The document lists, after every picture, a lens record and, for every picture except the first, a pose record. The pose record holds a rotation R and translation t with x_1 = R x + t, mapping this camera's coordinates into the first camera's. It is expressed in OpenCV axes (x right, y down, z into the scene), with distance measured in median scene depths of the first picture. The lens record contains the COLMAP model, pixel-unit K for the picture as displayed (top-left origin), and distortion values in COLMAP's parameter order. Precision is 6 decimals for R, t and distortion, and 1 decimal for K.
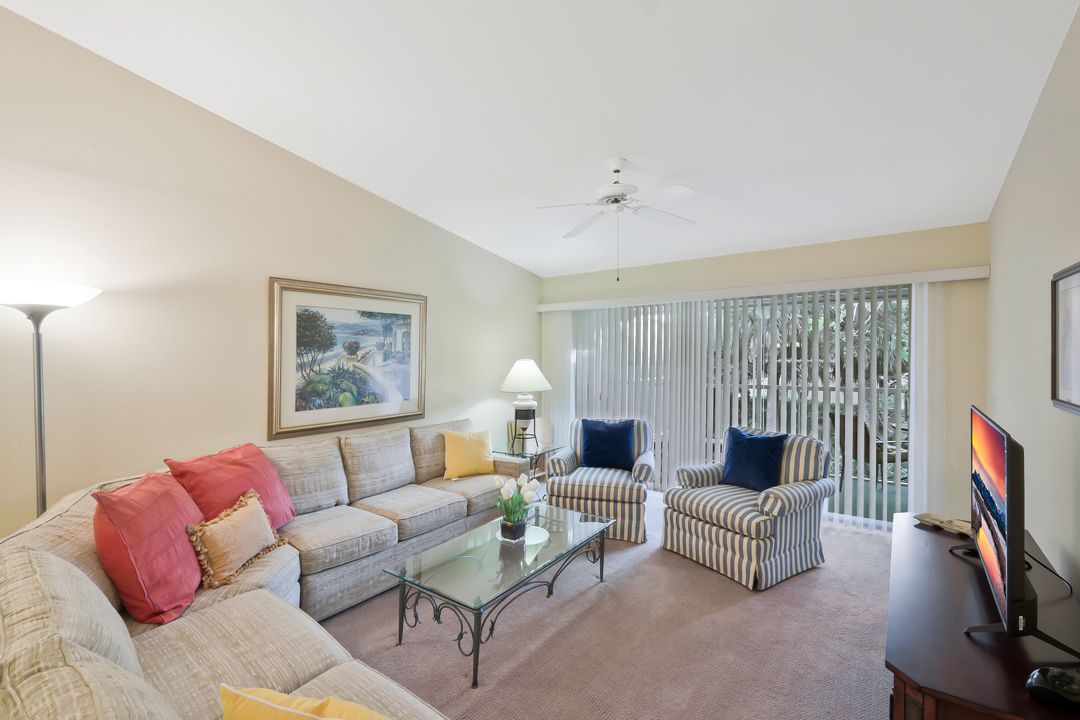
lens RADIAL K [[463.9, 0, 540.0], [0, 463.9, 360.0], [0, 0, 1]] dist [-0.000446, 0.000057]
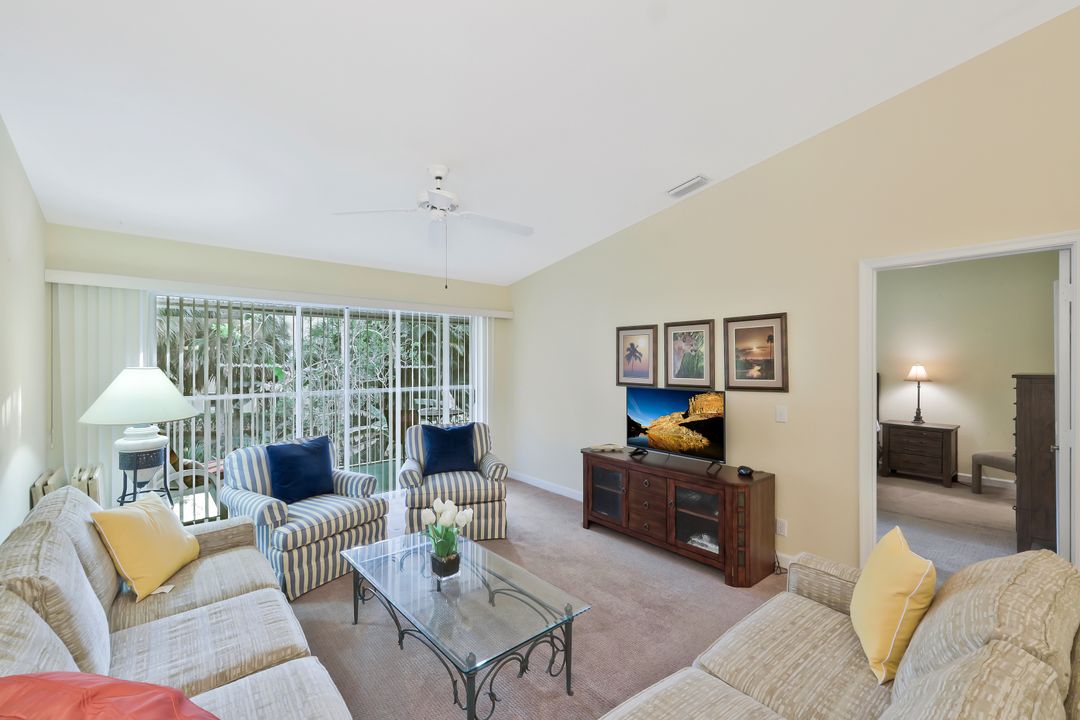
lens RADIAL K [[463.9, 0, 540.0], [0, 463.9, 360.0], [0, 0, 1]] dist [-0.000446, 0.000057]
pose [[0.233911, 0.006022, 0.972239, -0.763755], [0.008355, 0.999931, -0.008204, -0.003026], [-0.972222, 0.010042, 0.233845, 0.561639]]
